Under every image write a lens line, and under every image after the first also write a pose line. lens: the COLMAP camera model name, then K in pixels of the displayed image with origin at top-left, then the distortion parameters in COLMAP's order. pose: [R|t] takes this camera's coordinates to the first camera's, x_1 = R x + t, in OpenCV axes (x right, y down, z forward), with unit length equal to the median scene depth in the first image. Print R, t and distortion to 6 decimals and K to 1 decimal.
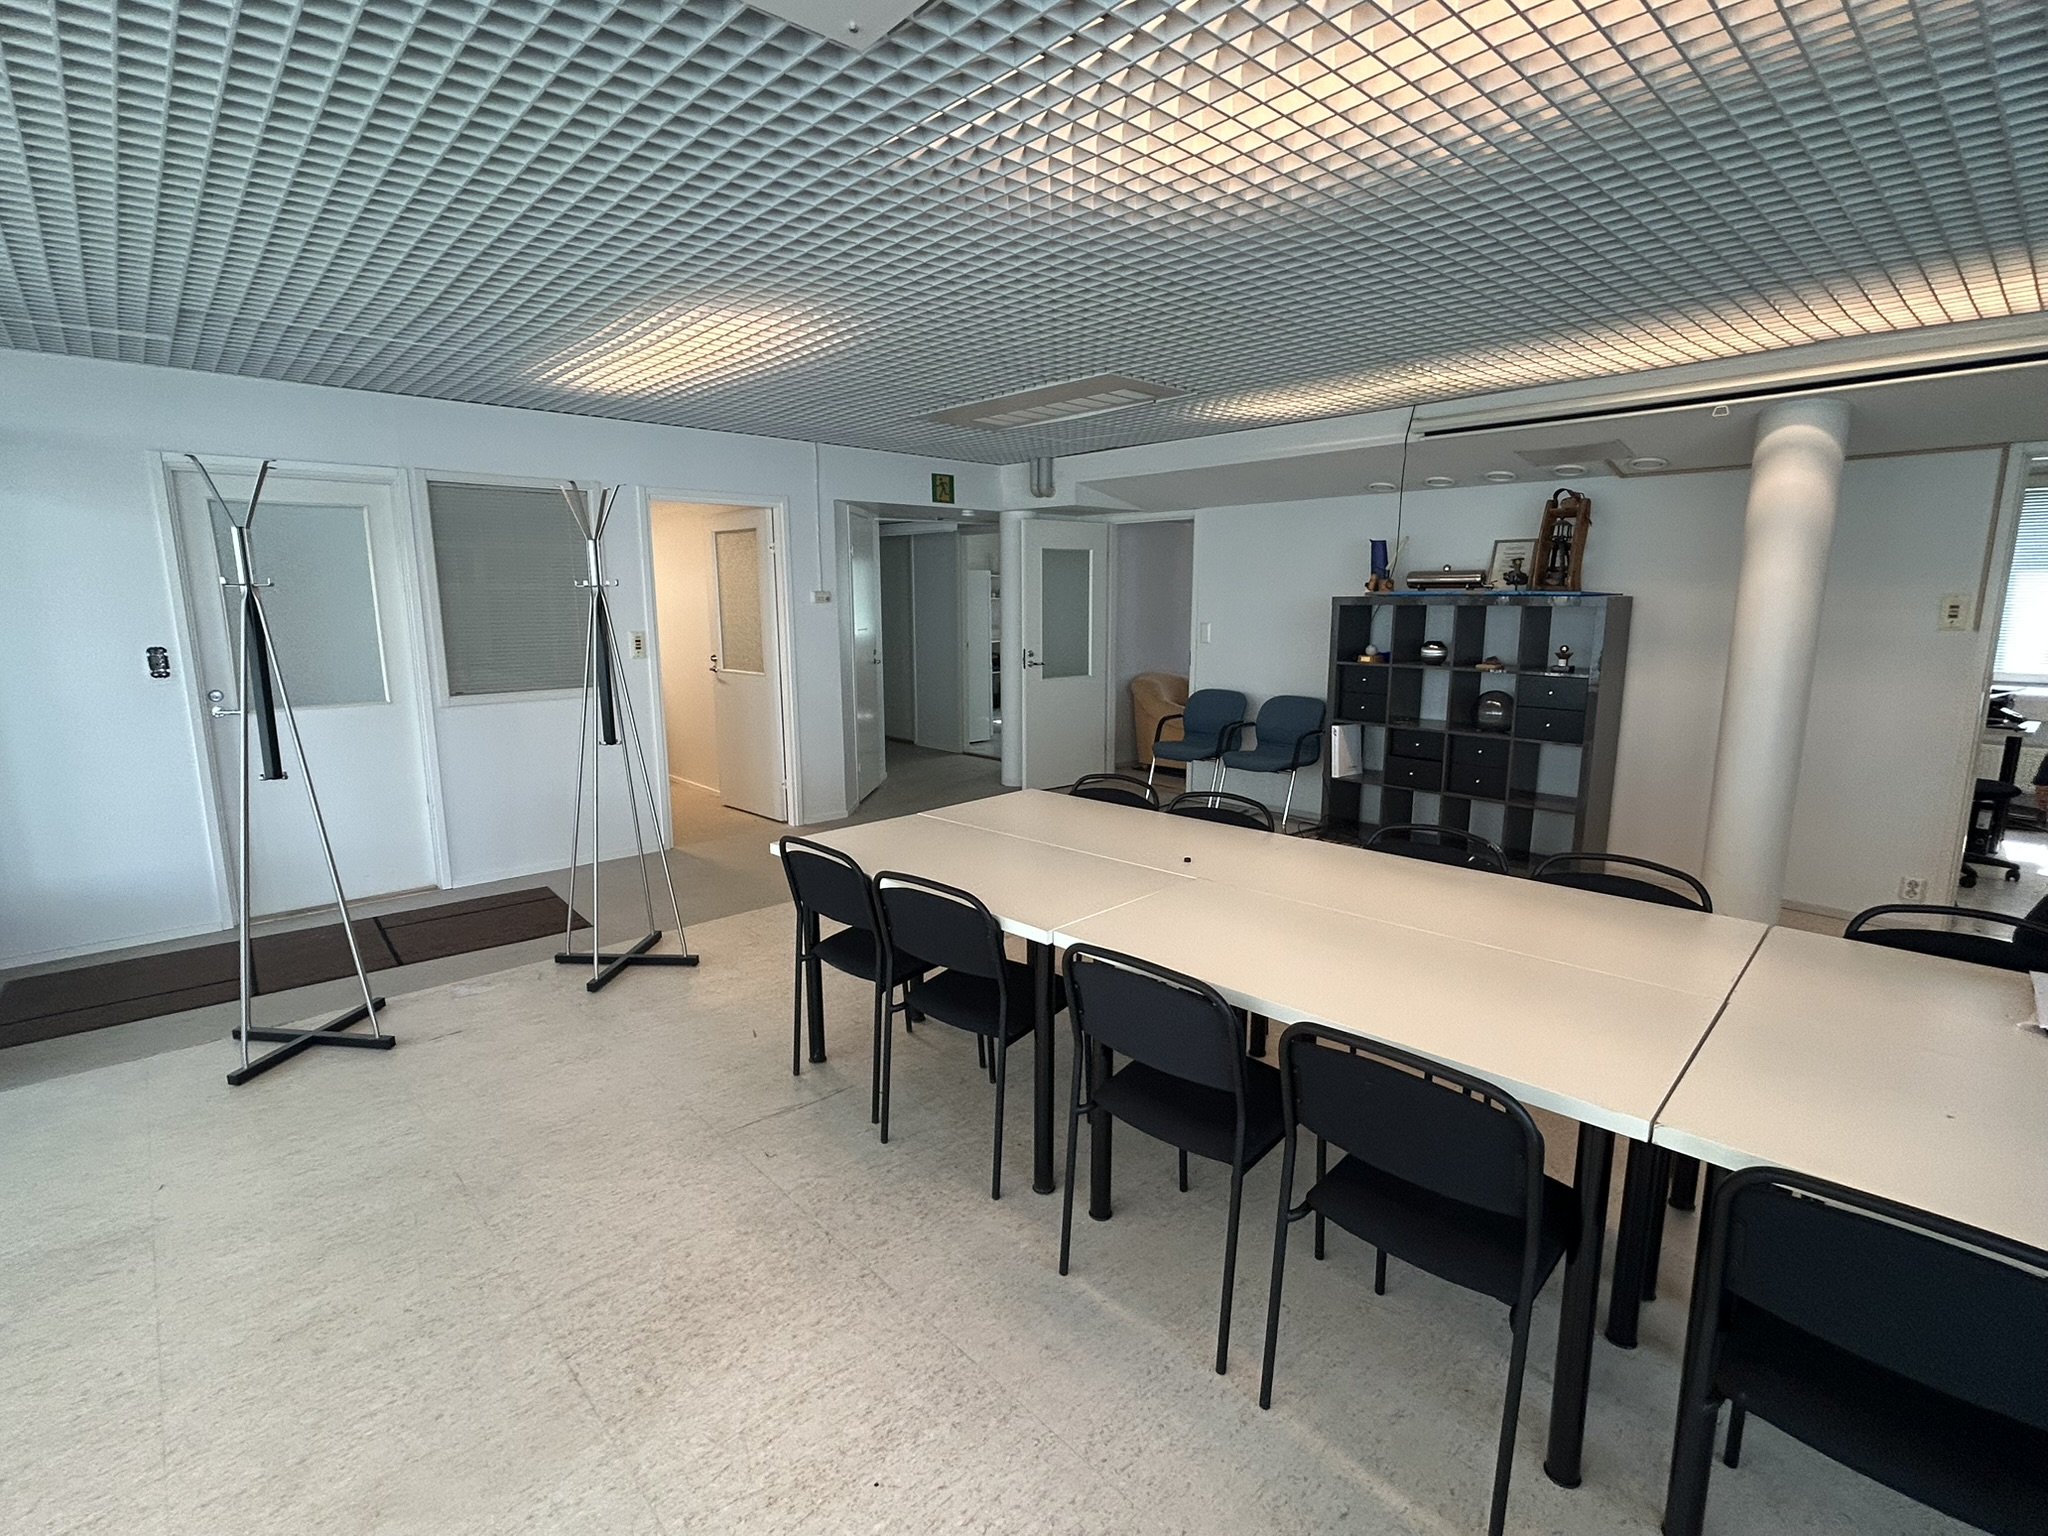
lens RADIAL K [[968.5, 0, 1025.6], [0, 968.5, 762.8], [0, 0, 1]] dist [-0.004383, 0.000782]
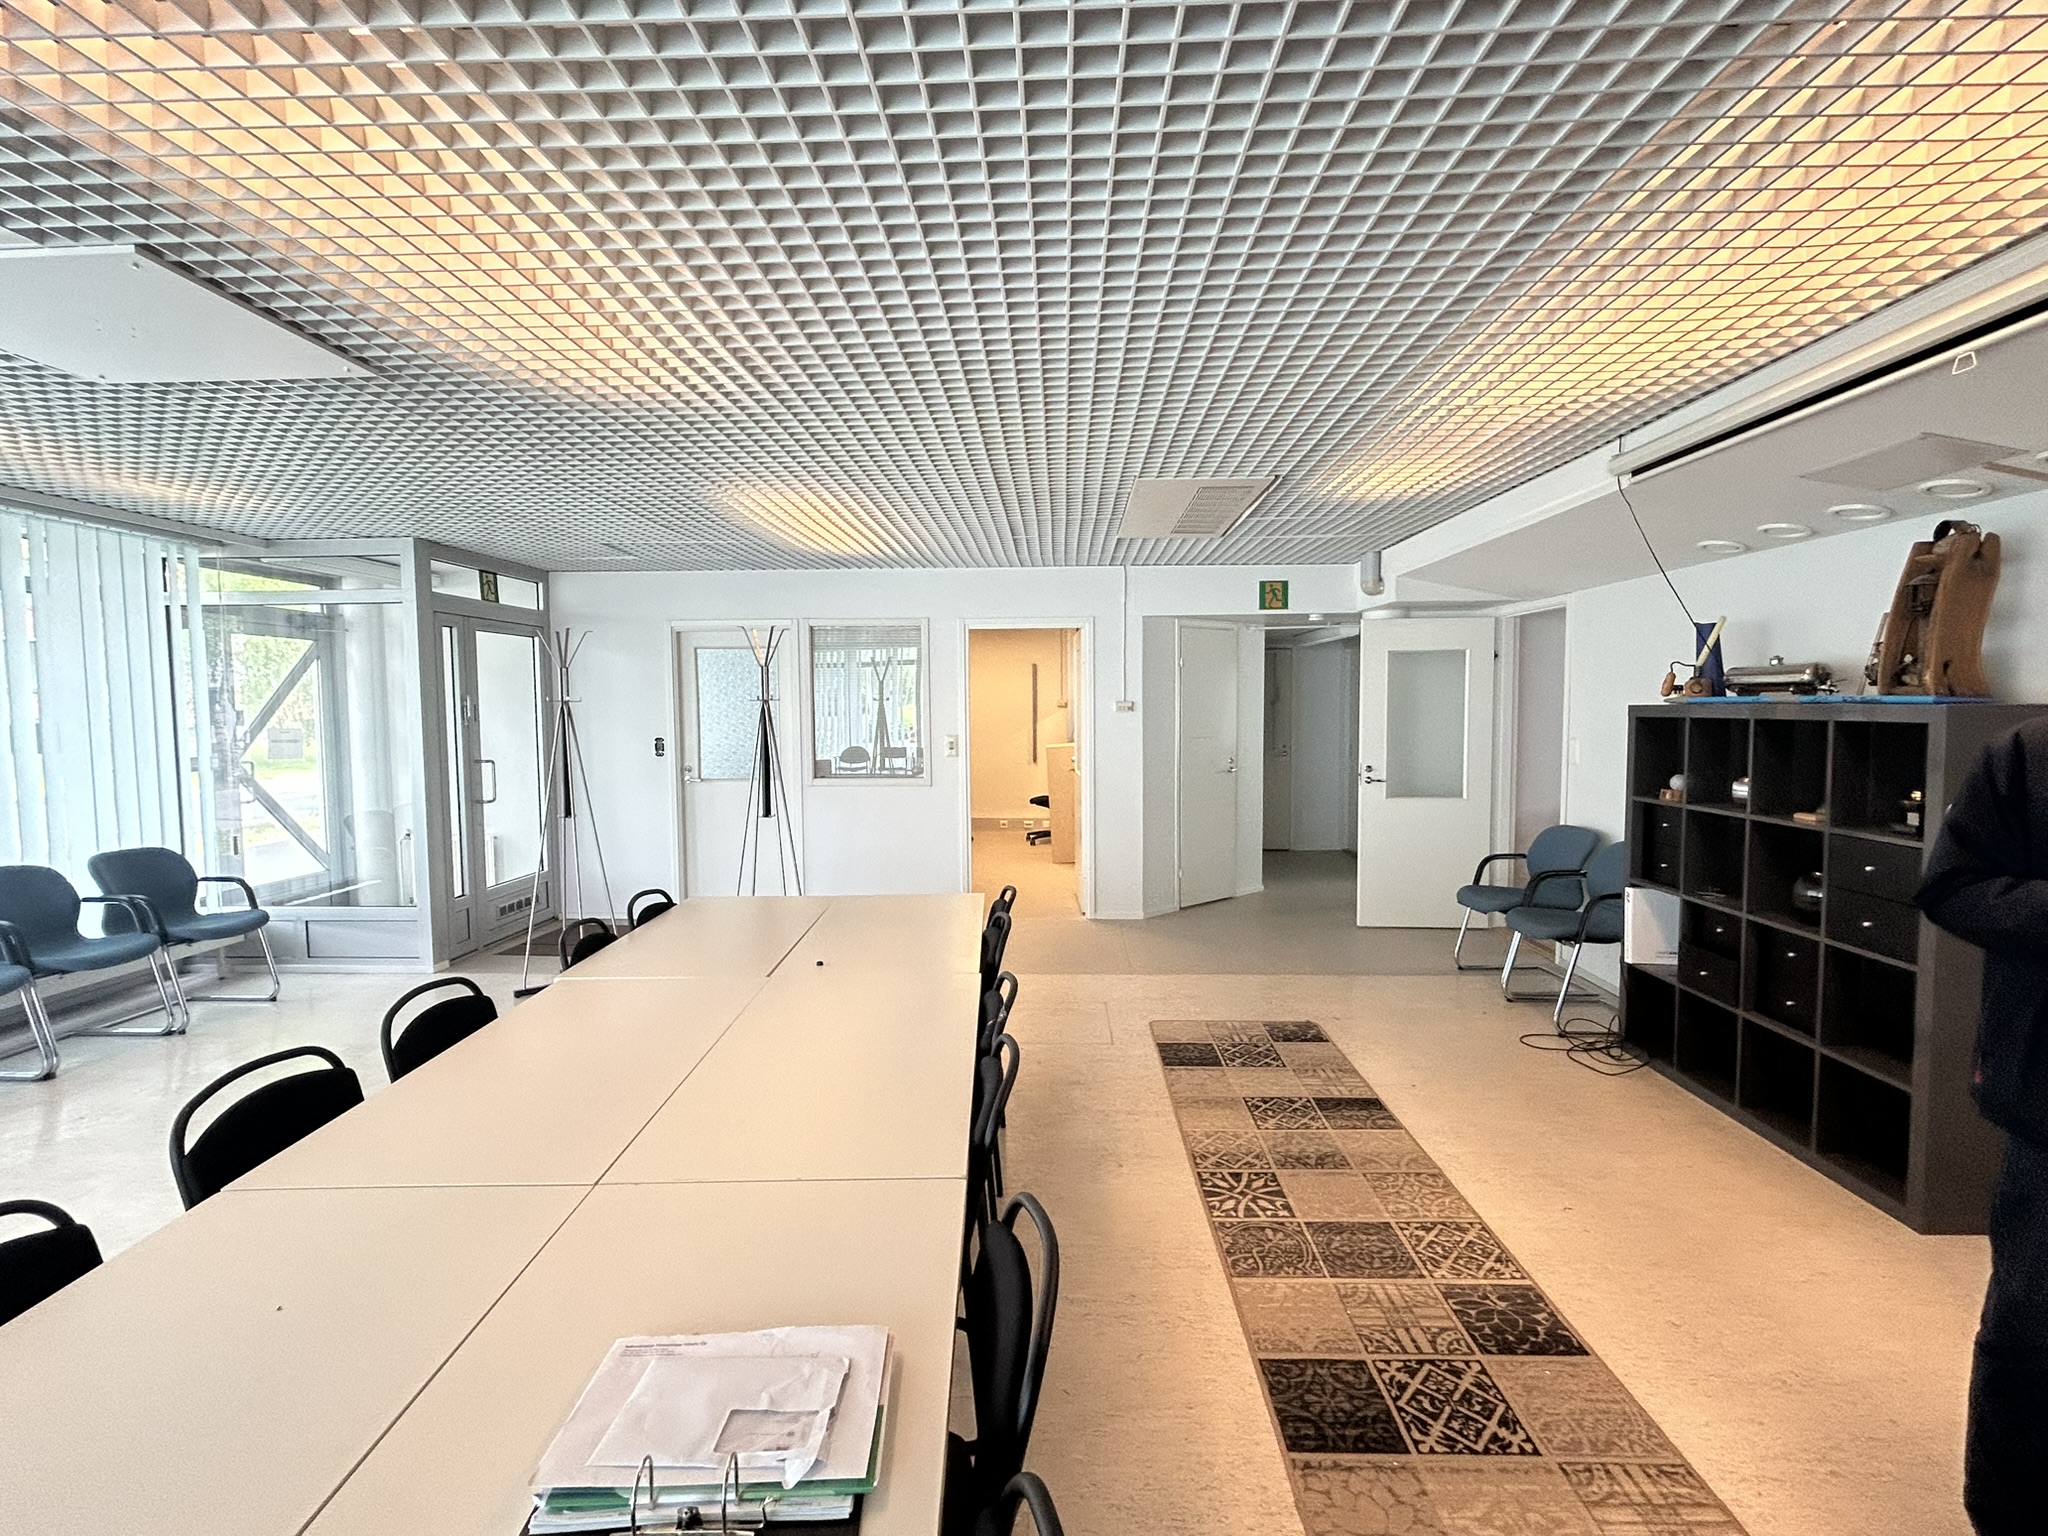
lens RADIAL K [[968.5, 0, 1025.6], [0, 968.5, 762.8], [0, 0, 1]] dist [-0.004383, 0.000782]
pose [[0.708171, 0.039807, -0.704918, 0.504077], [-0.115235, 0.991538, -0.059775, -0.035909], [0.696574, 0.123562, 0.706766, 0.193418]]
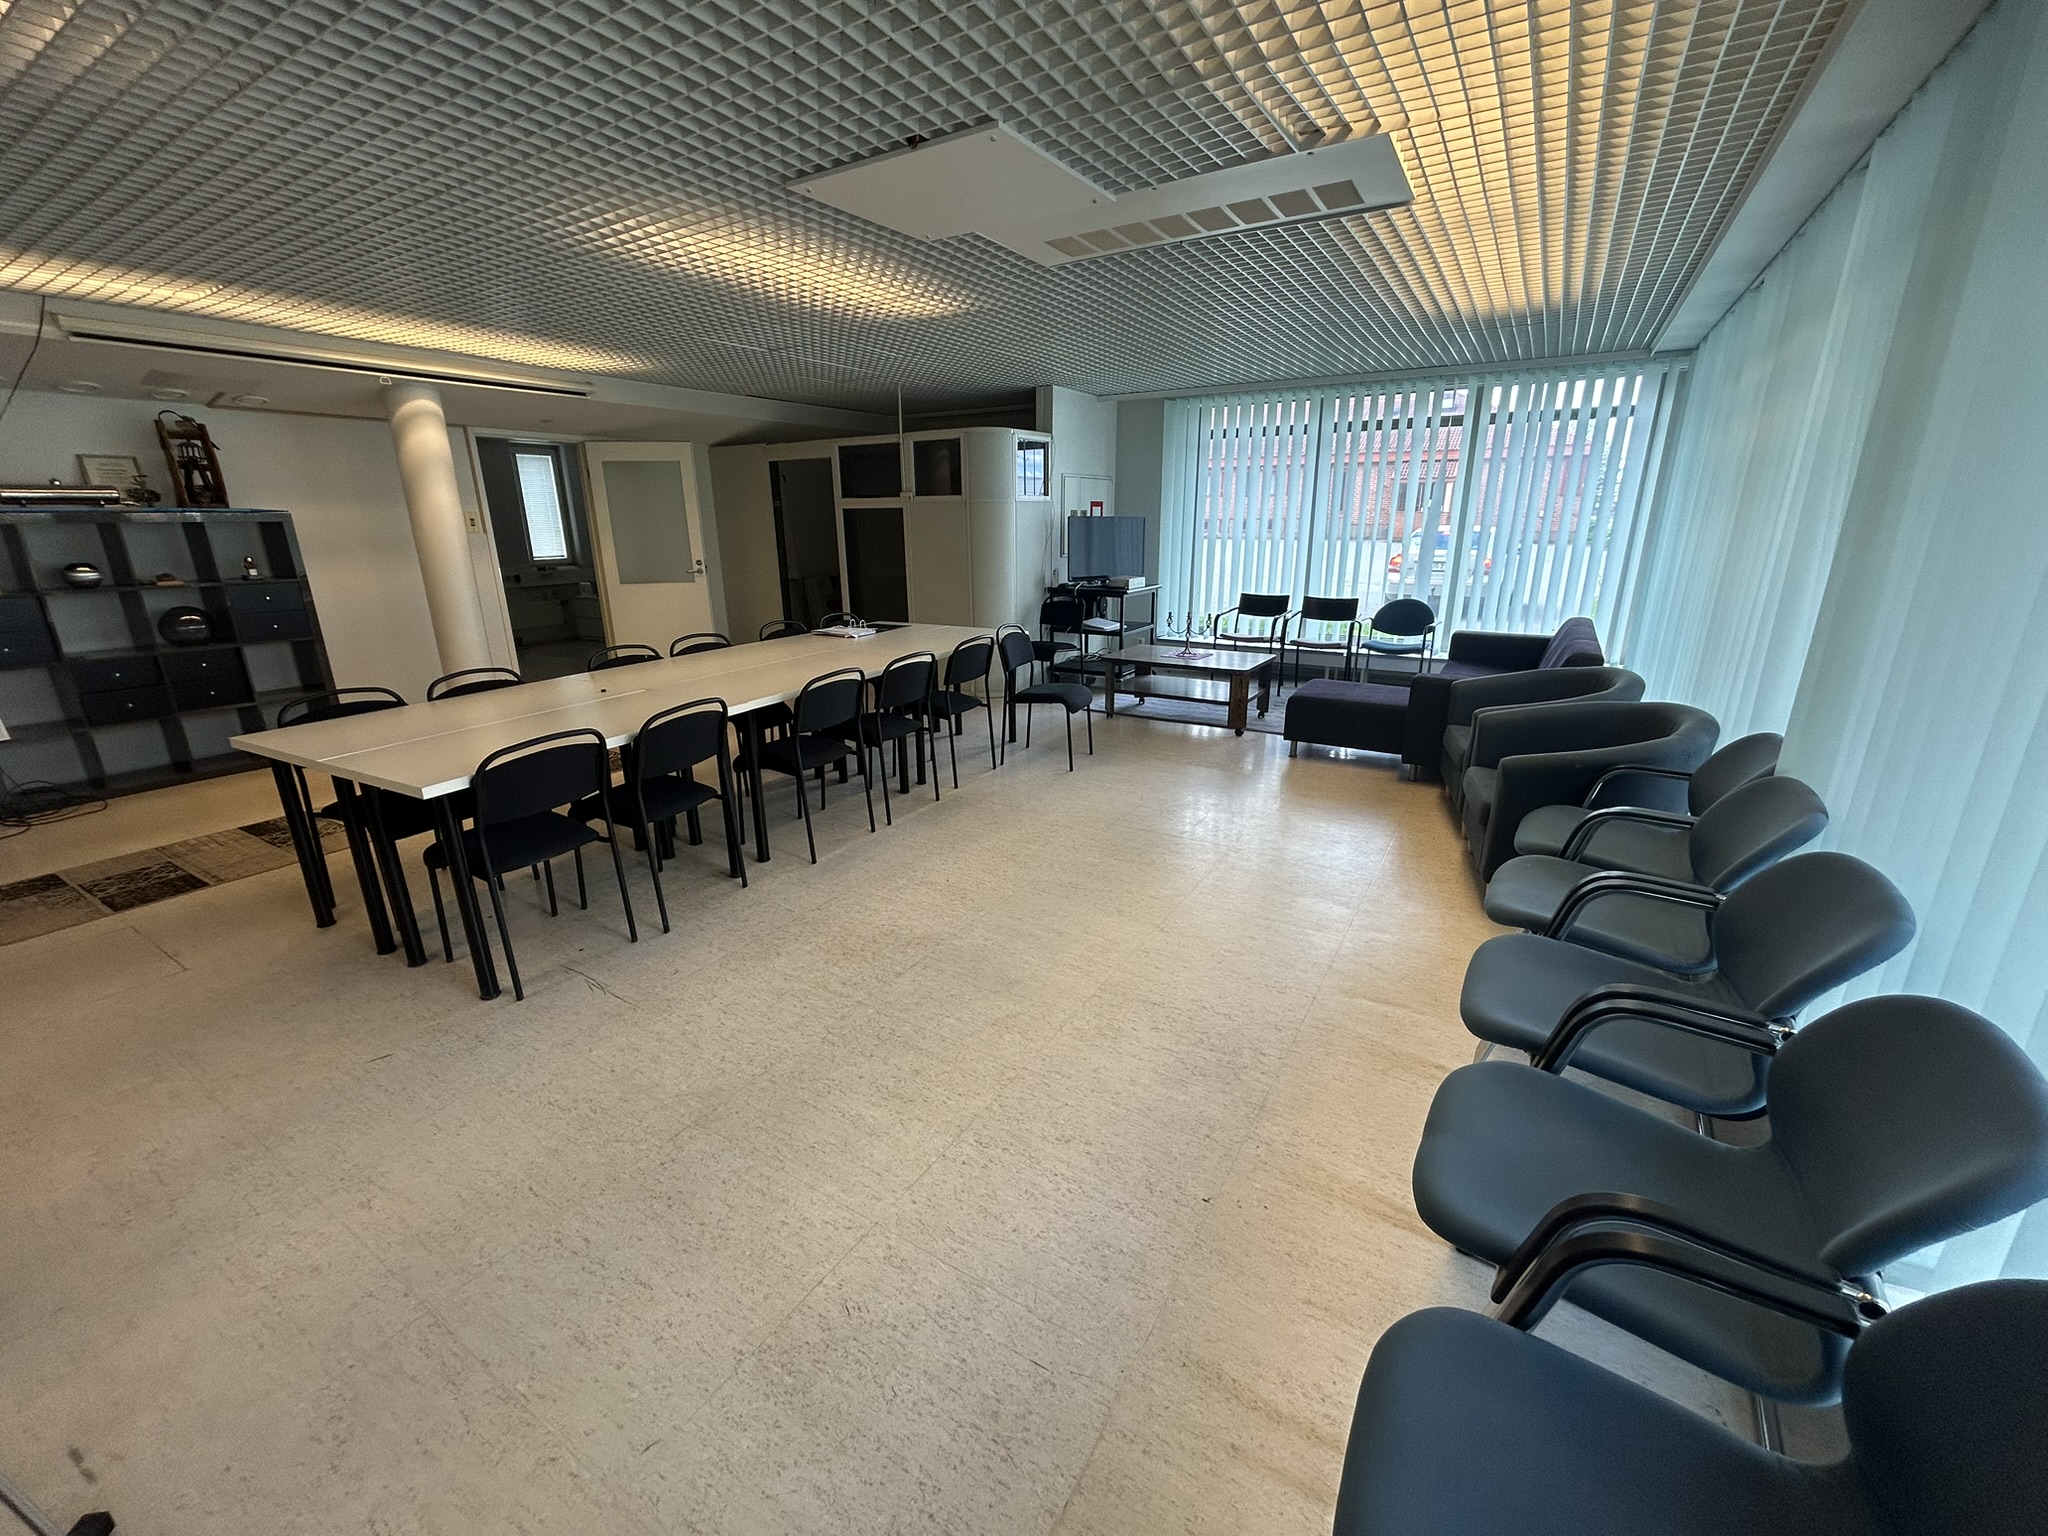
lens RADIAL K [[819.4, 0, 1024.8], [0, 819.4, 764.6], [0, 0, 1]] dist [-0.000351, -0.000127]
pose [[-0.269677, -0.278127, 0.921911, -0.573180], [0.169863, 0.928629, 0.329842, -0.047963], [-0.947851, 0.245549, -0.203186, 0.325582]]
